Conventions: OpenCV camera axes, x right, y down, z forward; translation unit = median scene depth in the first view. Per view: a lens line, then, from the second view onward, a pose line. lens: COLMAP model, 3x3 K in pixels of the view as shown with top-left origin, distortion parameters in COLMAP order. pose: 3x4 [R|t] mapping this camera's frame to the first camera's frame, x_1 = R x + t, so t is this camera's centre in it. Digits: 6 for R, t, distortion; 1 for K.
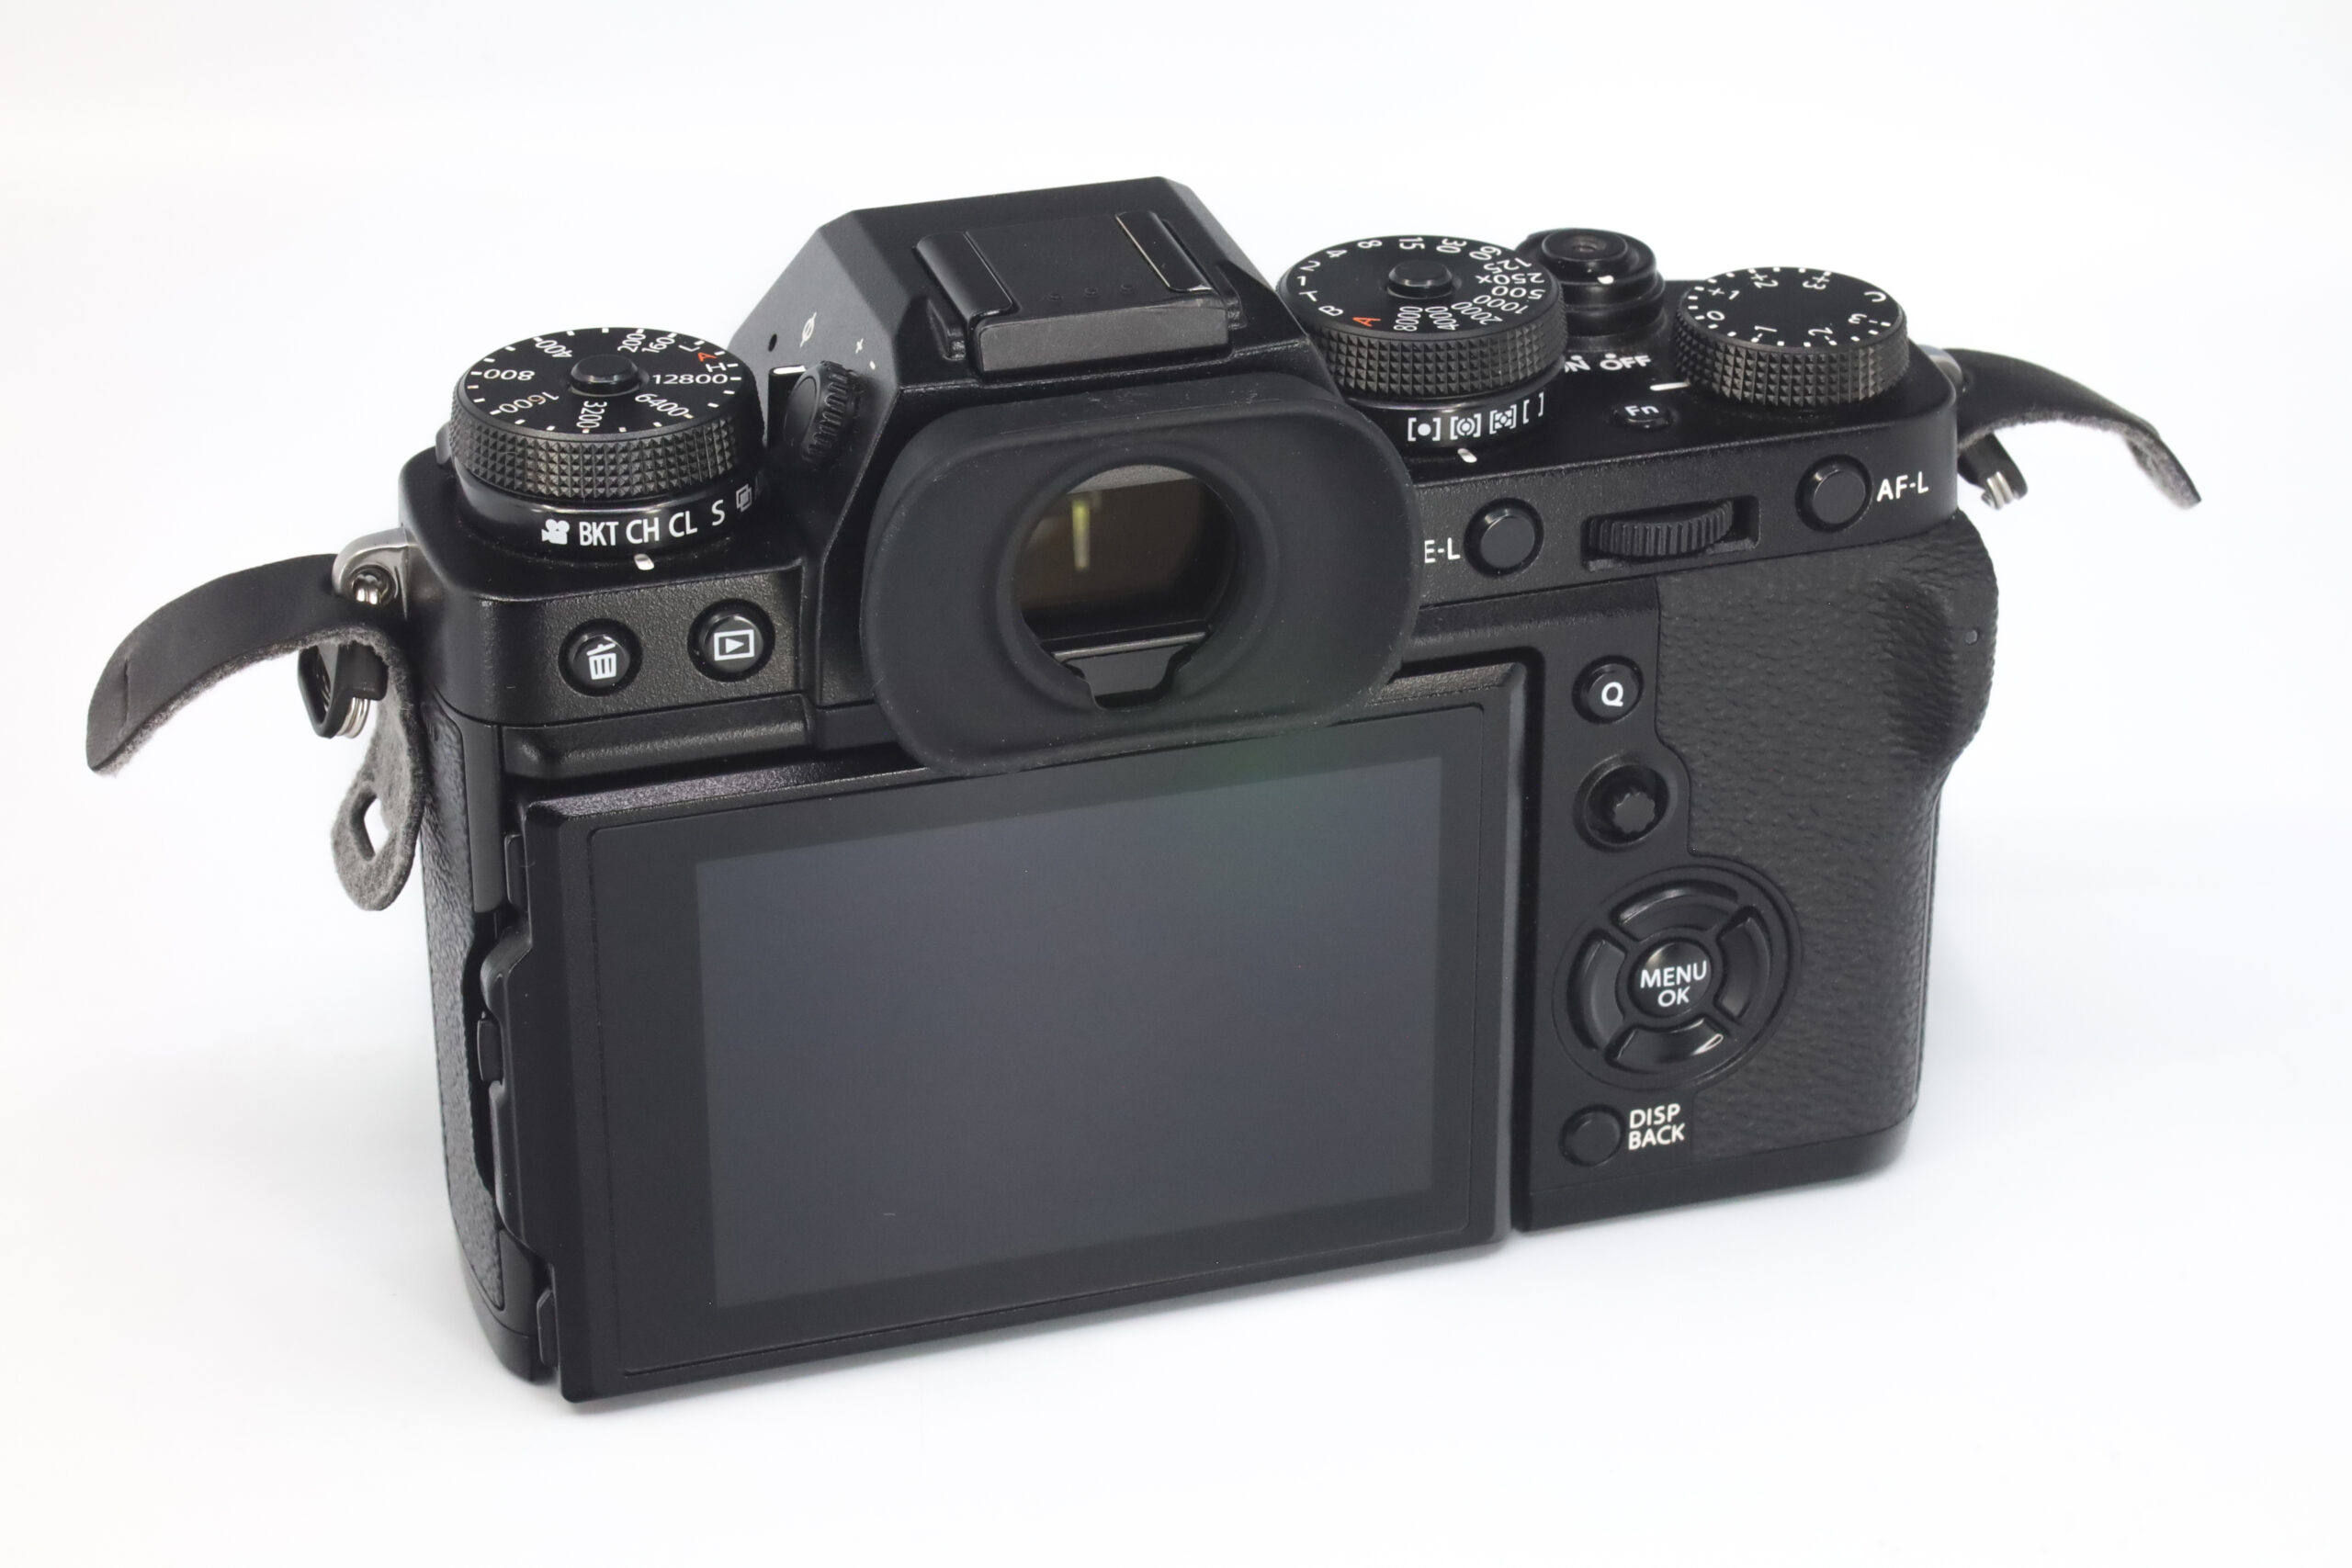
lens RADIAL K [[5299.8, 0, 1176.0], [0, 5299.8, 784.0], [0, 0, 1]] dist [-0.000815, -0.151633]
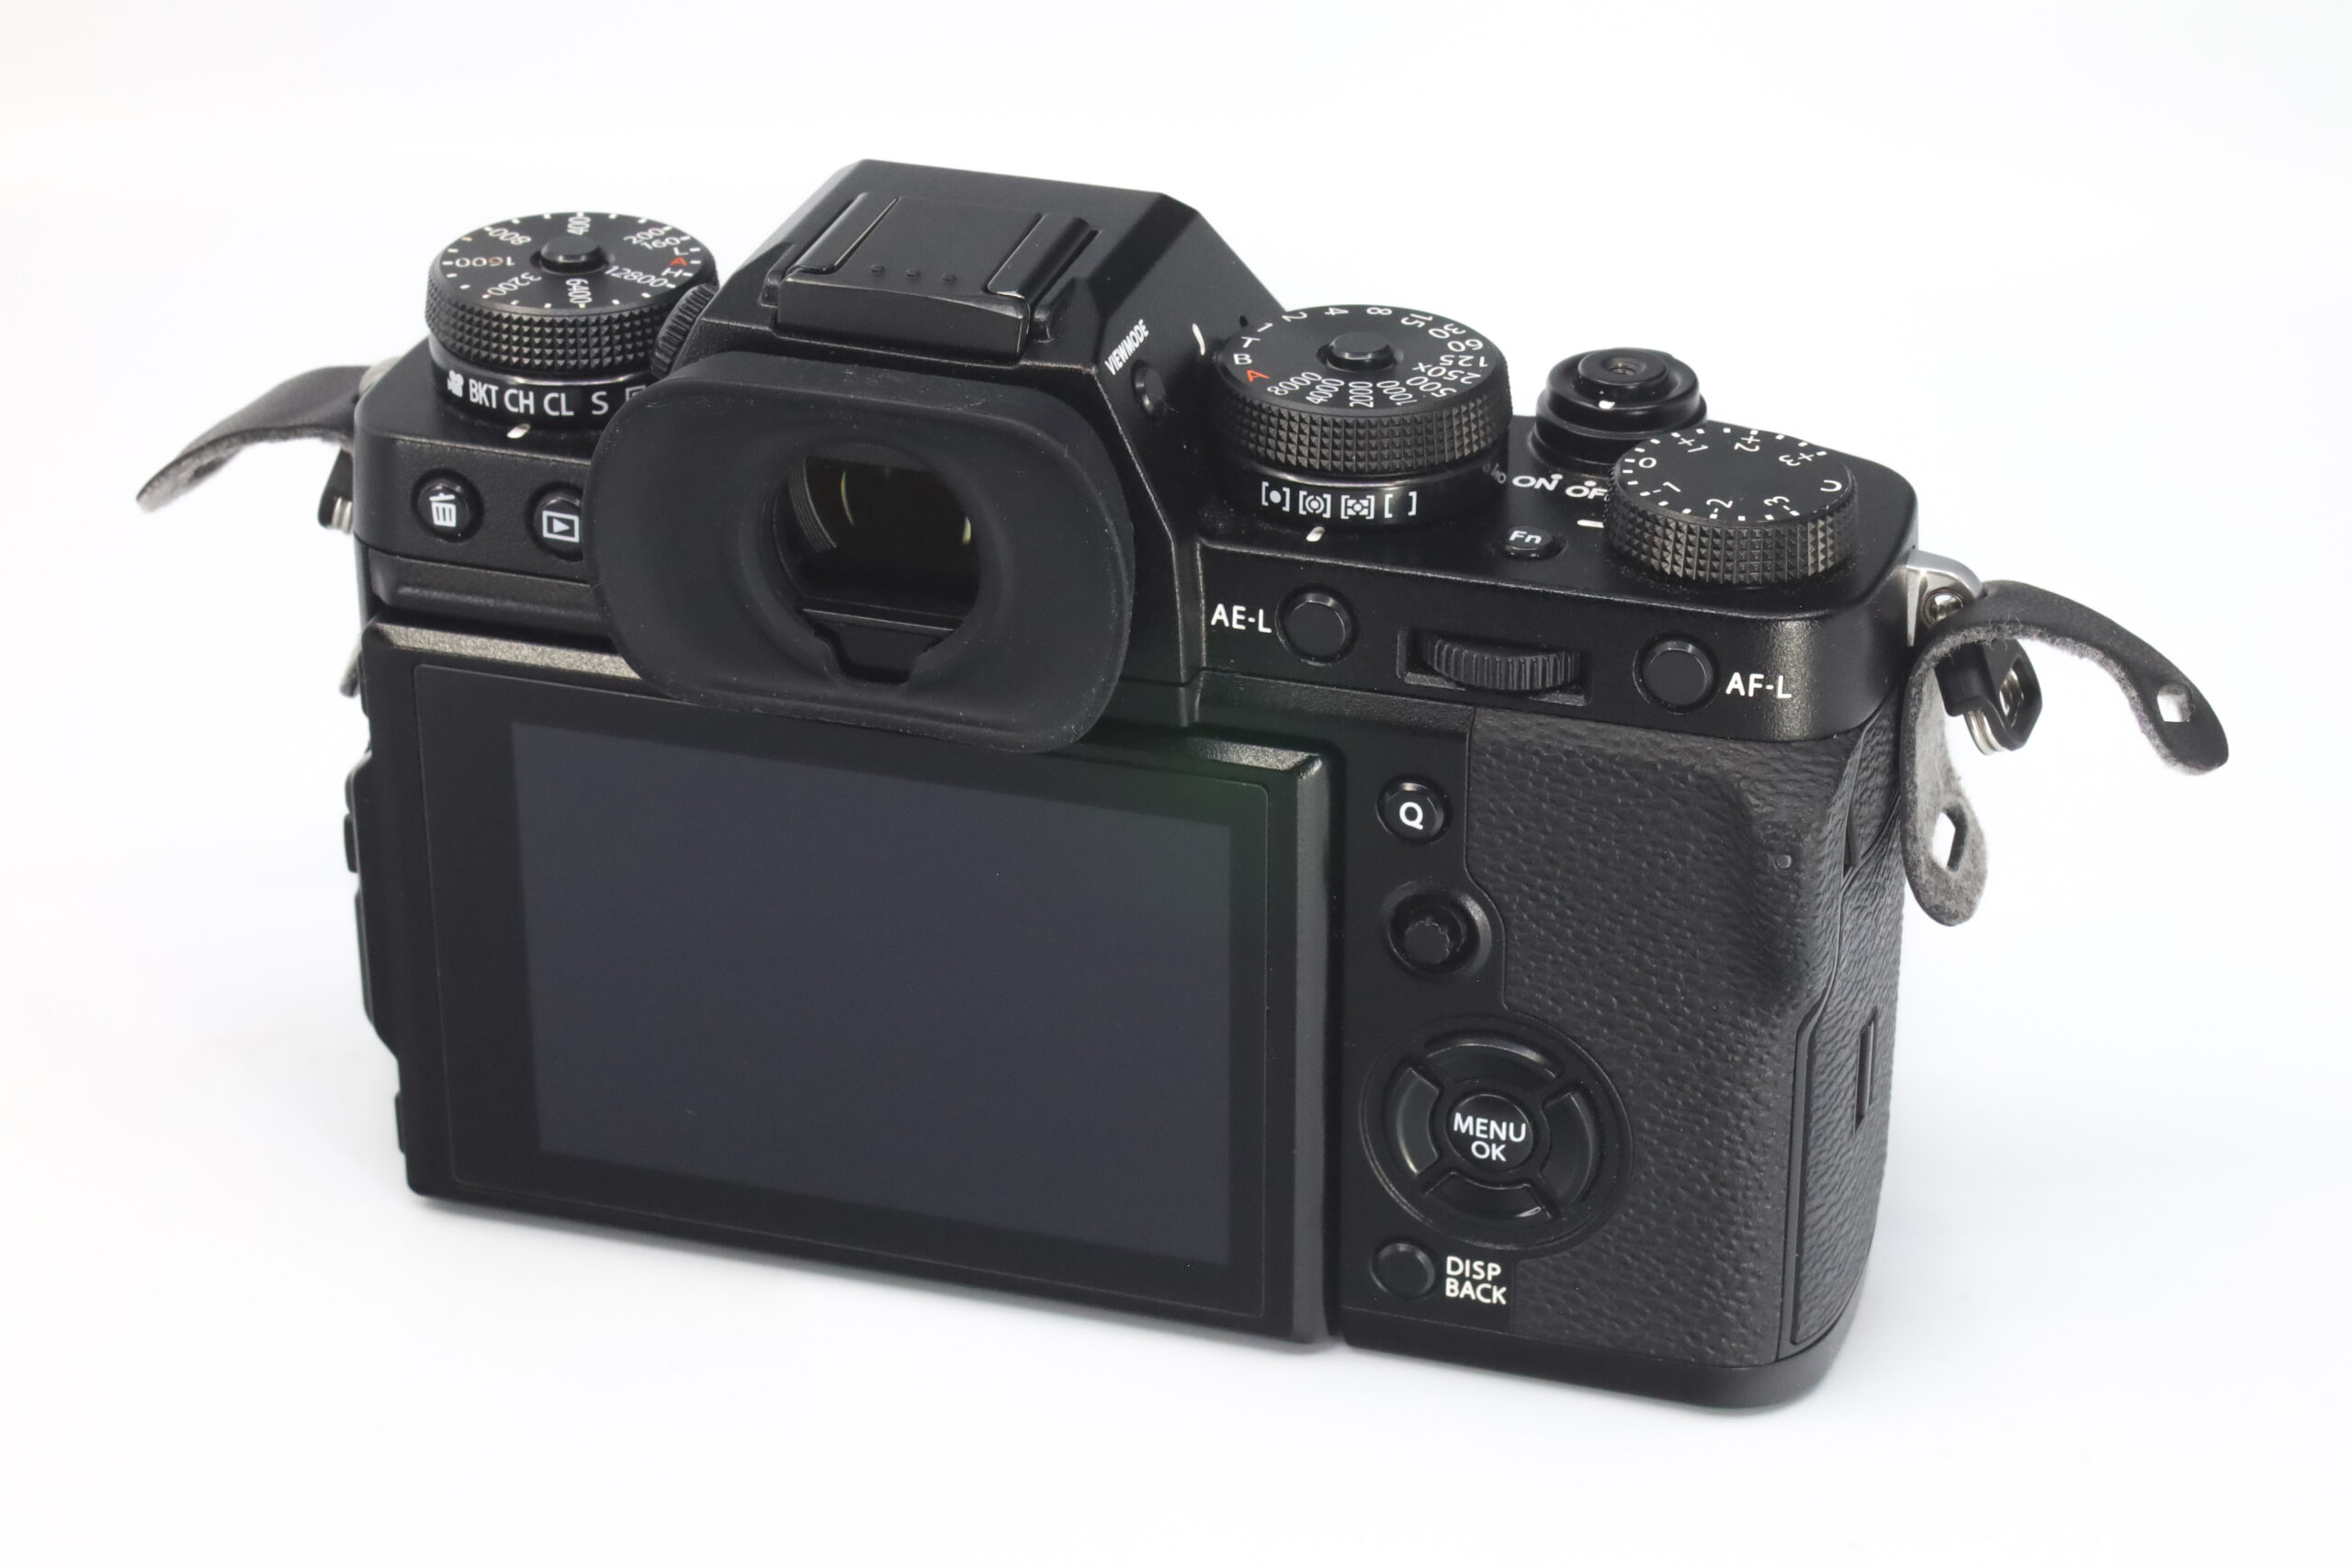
lens RADIAL K [[5299.8, 0, 1176.0], [0, 5299.8, 784.0], [0, 0, 1]] dist [-0.000815, -0.151633]
pose [[0.832348, 0.263390, -0.487671, 0.517727], [-0.263091, 0.962182, 0.070633, -0.079464], [0.487832, 0.069510, 0.870165, 0.143648]]
